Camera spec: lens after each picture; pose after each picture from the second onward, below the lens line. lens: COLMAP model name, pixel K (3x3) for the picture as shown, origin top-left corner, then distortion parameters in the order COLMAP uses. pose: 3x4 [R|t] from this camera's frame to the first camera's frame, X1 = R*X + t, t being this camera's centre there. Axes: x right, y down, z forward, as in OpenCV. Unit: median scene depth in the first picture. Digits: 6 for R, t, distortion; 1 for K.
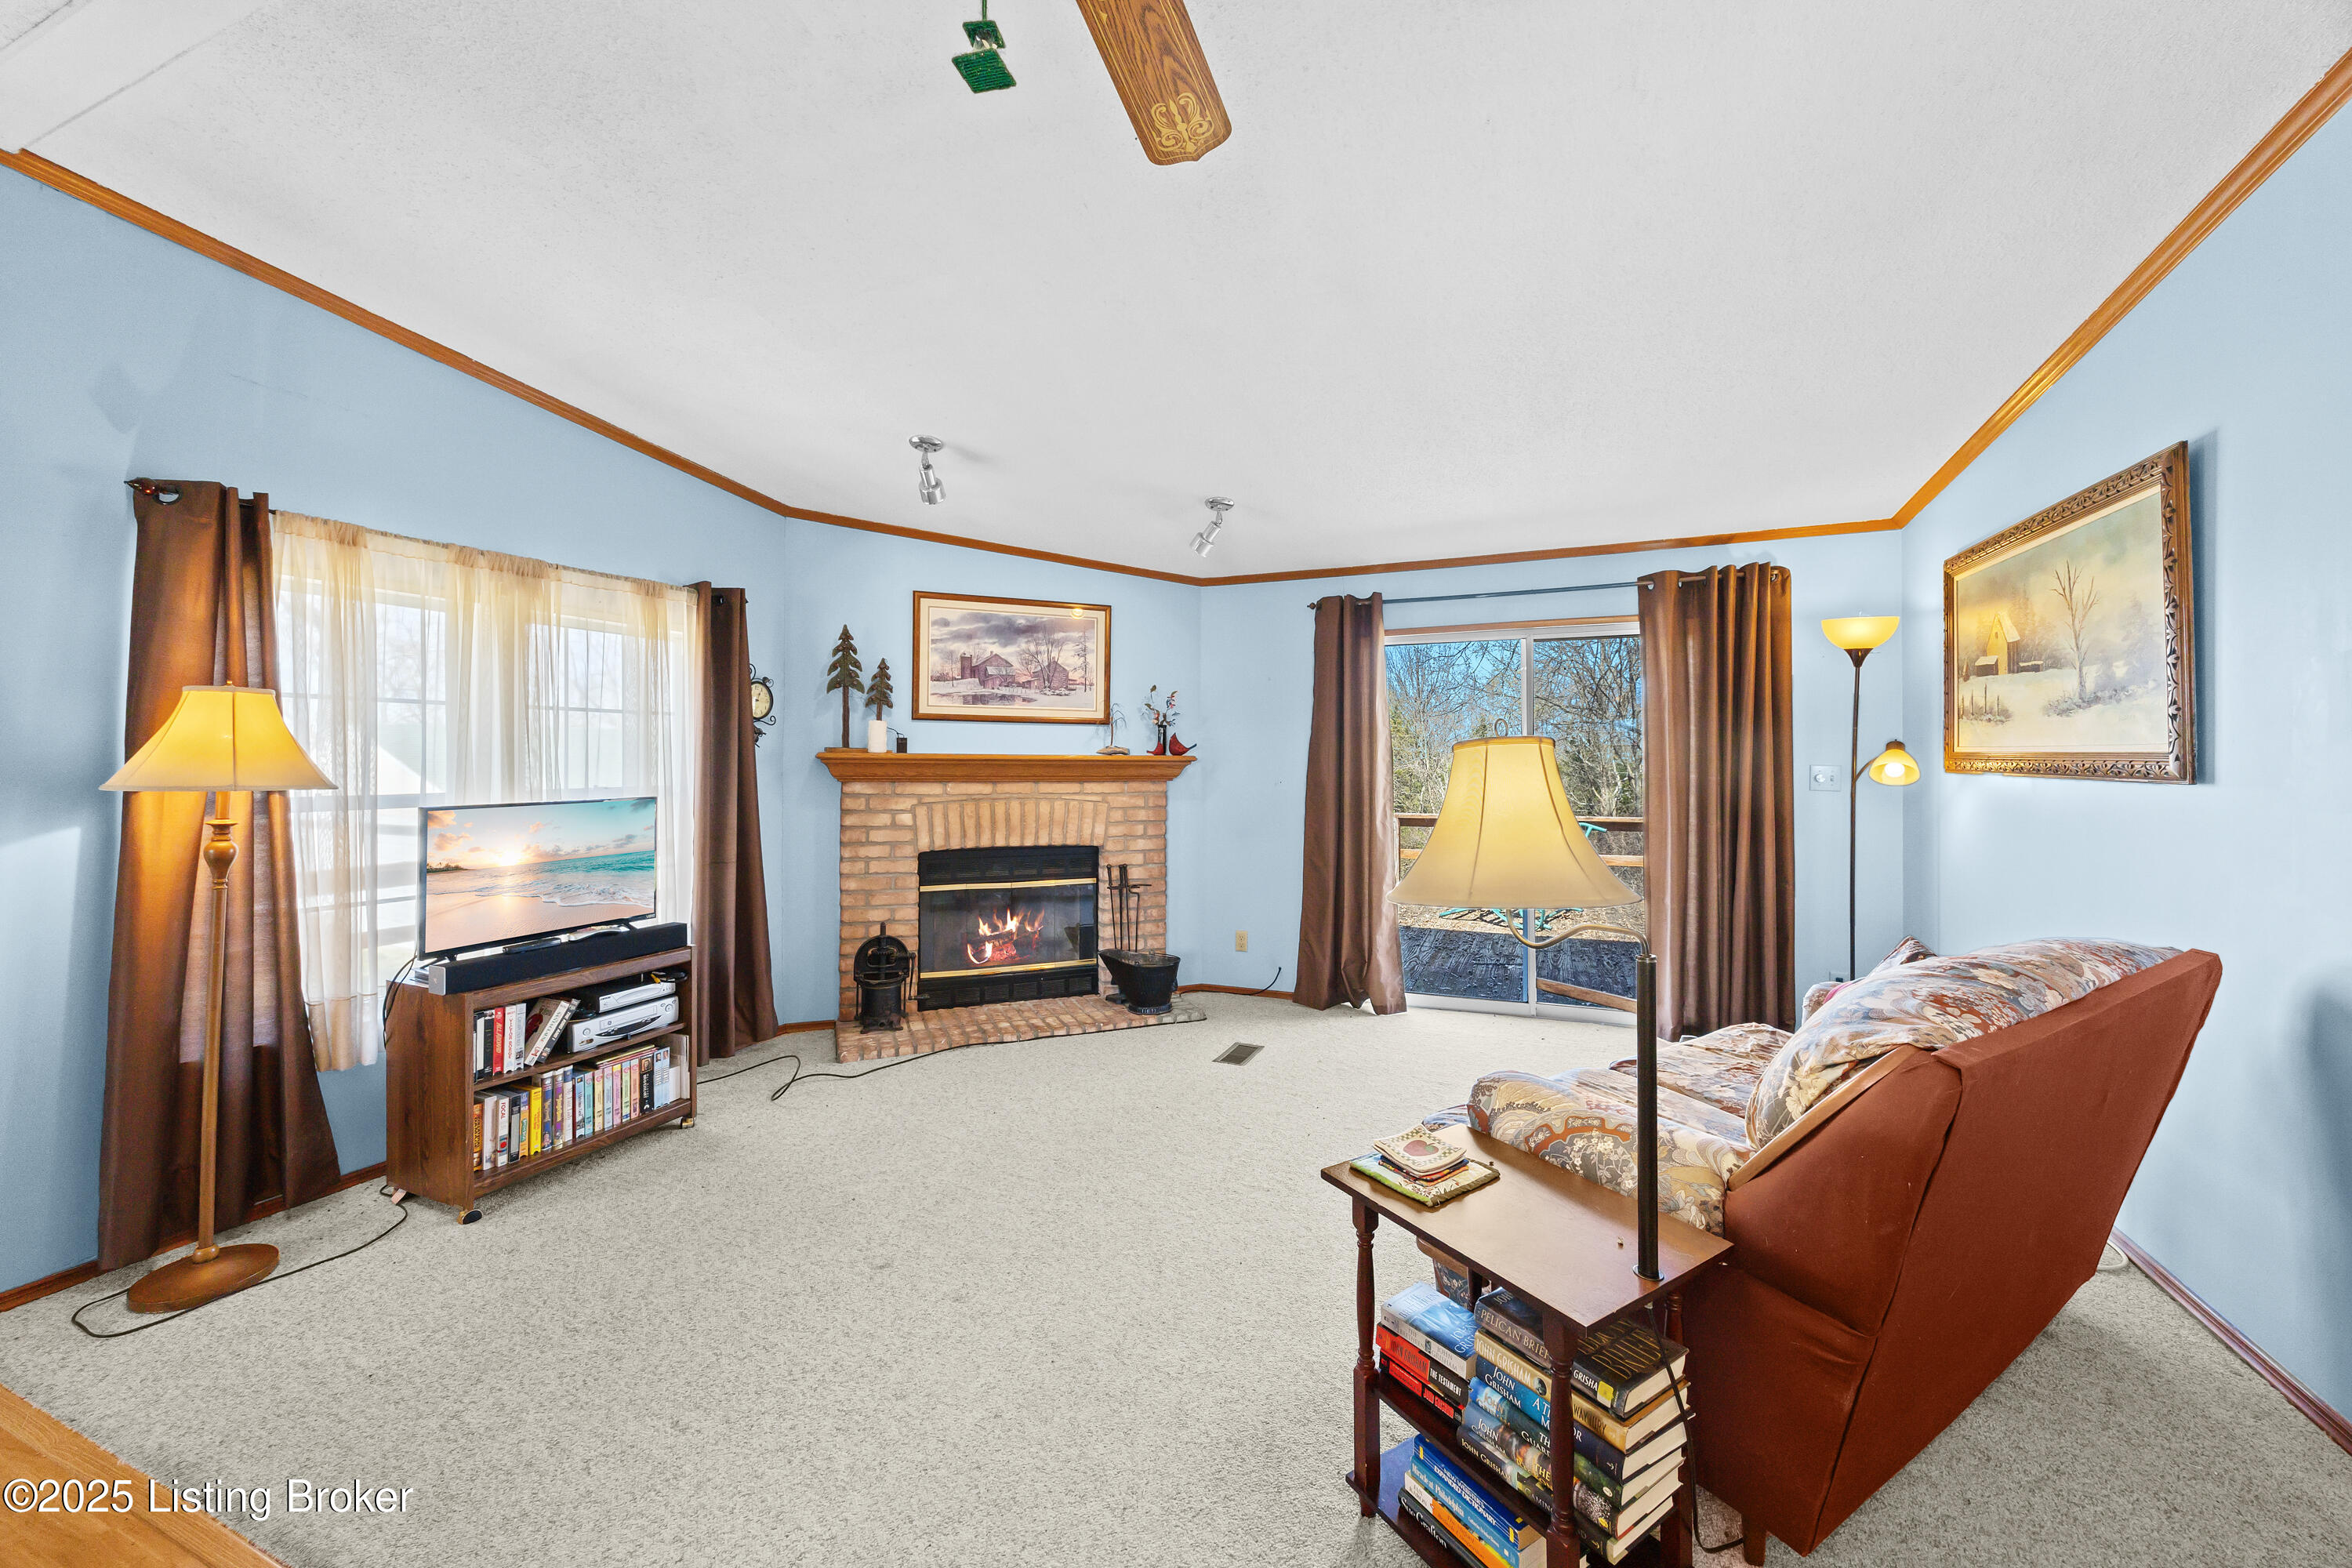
lens RADIAL K [[896.8, 0, 1182.2], [0, 896.8, 757.0], [0, 0, 1]] dist [-0.003894, 0.001223]
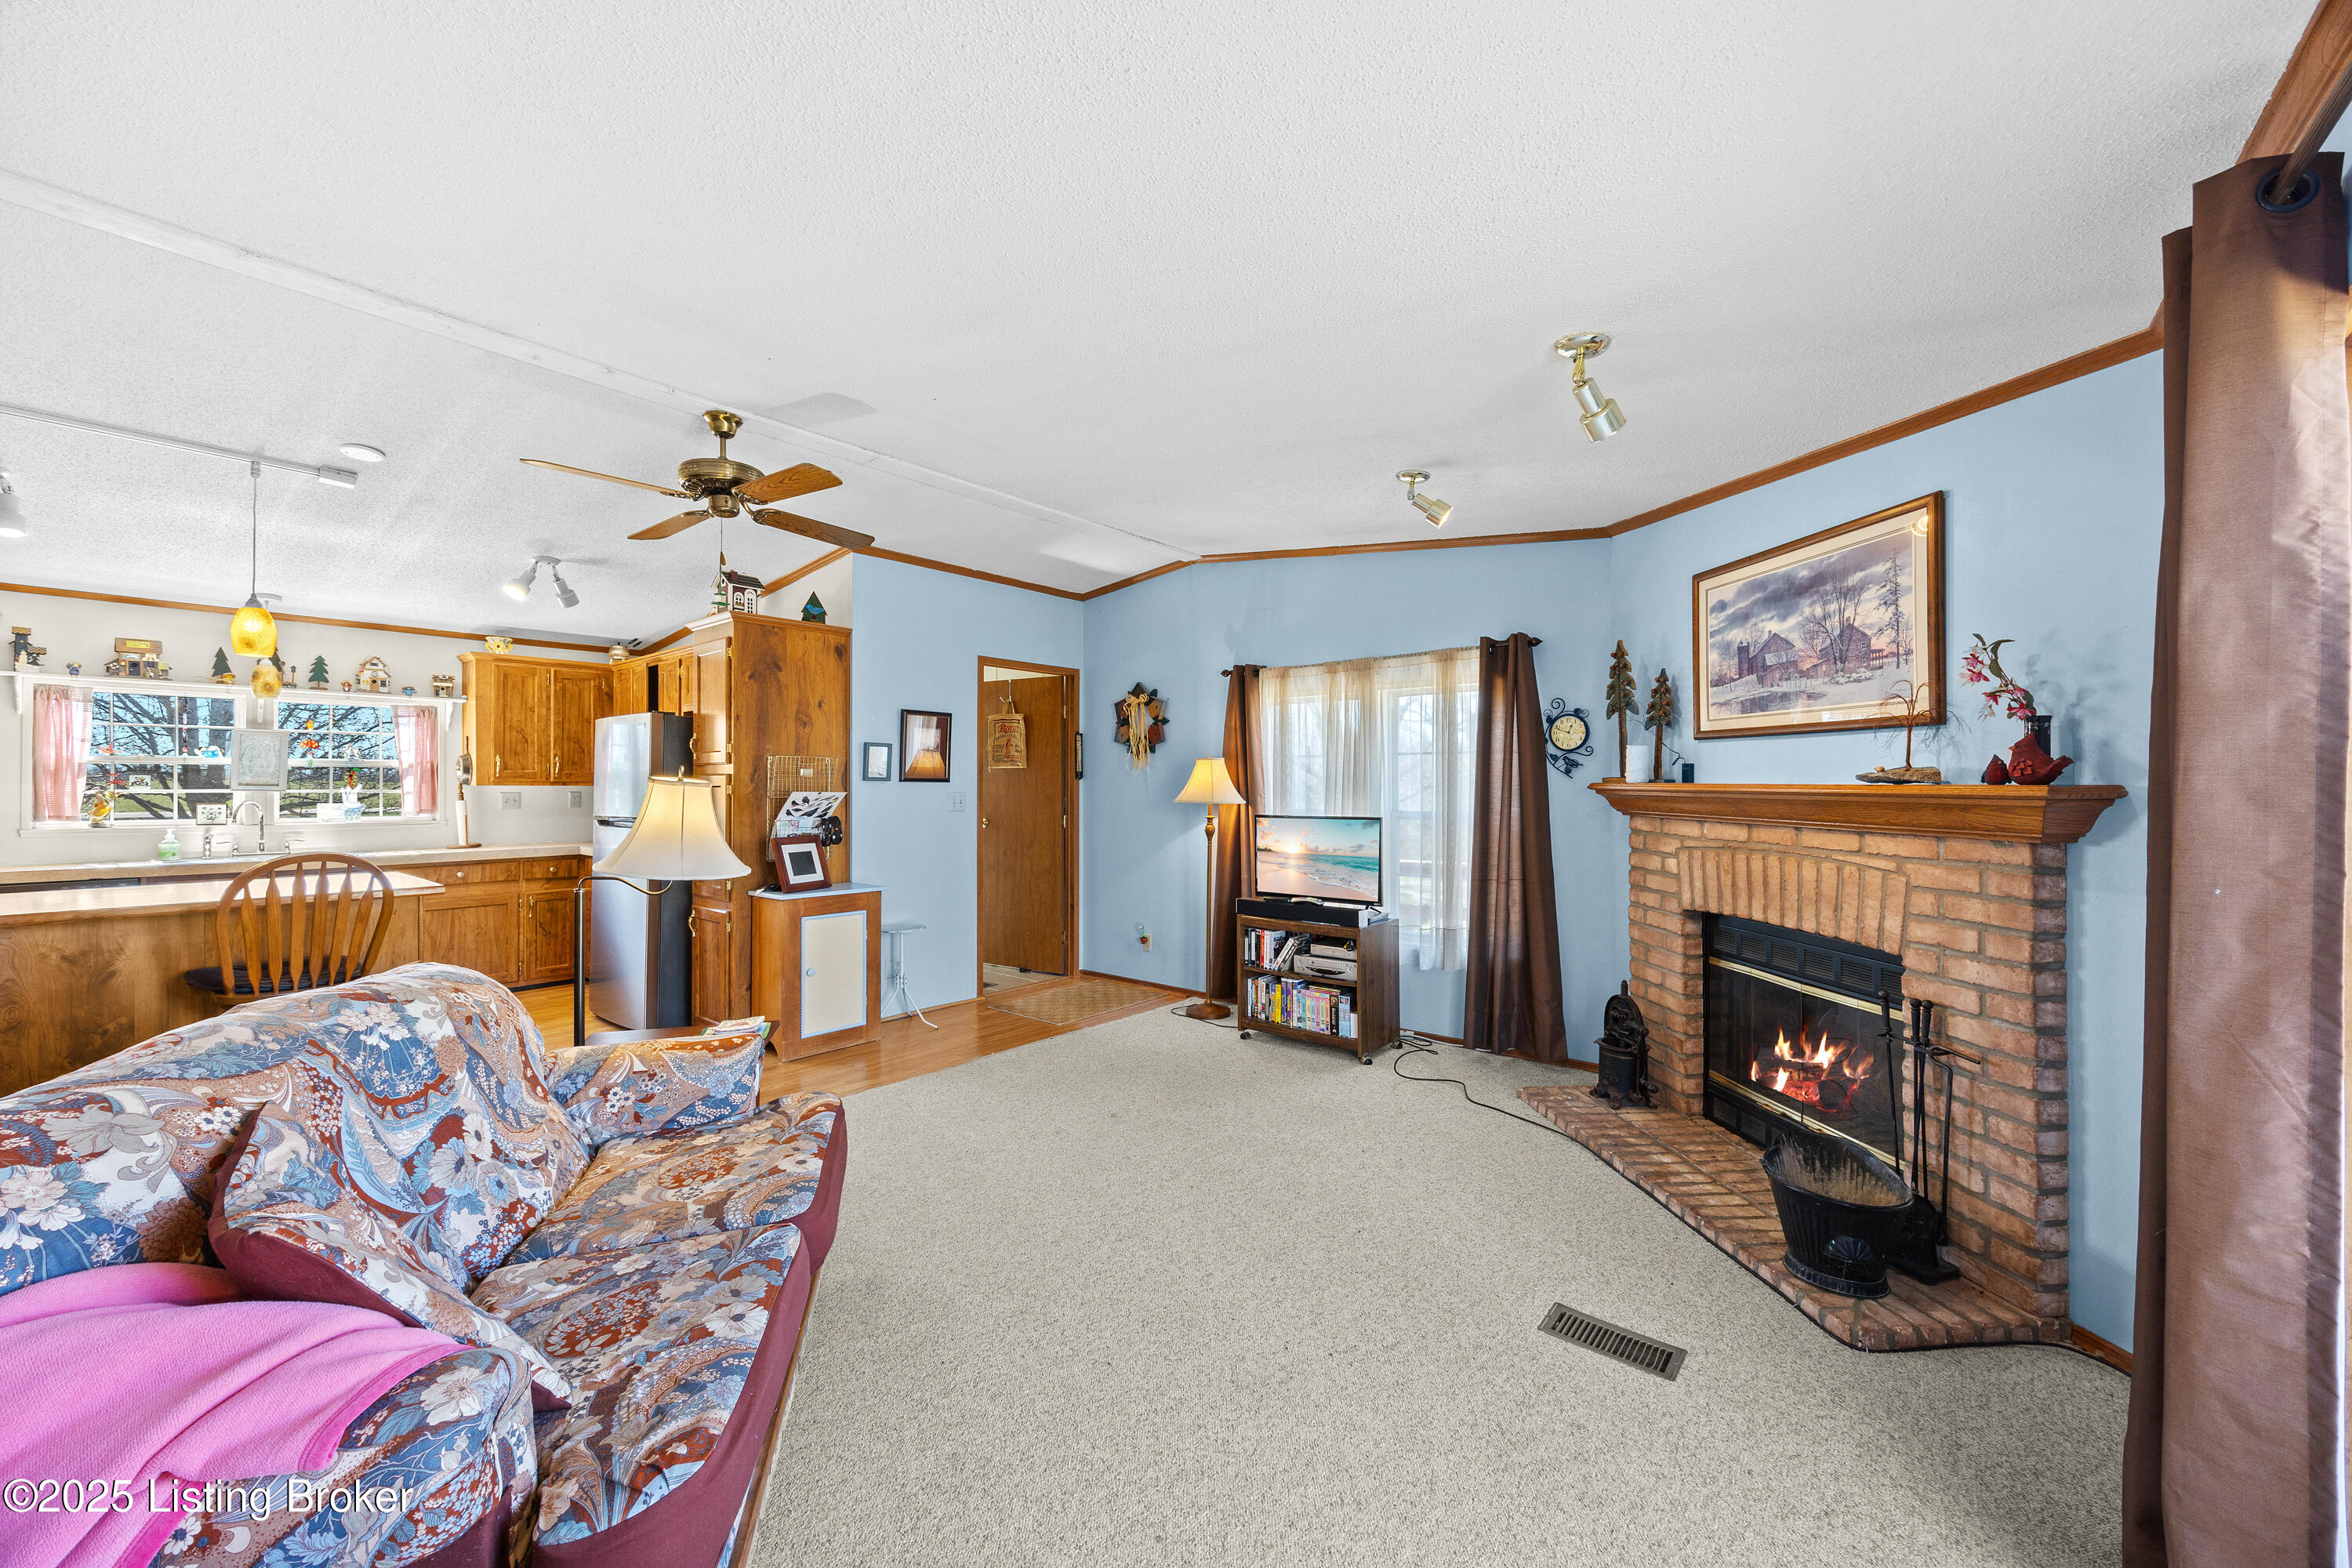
lens RADIAL K [[896.8, 0, 1181.3], [0, 896.8, 781.6], [0, 0, 1]] dist [-0.003894, 0.001223]
pose [[-0.289766, -0.005424, -0.957082, 0.589988], [0.001770, 0.999979, -0.006203, -0.001467], [0.957096, -0.003491, -0.289750, 0.816100]]
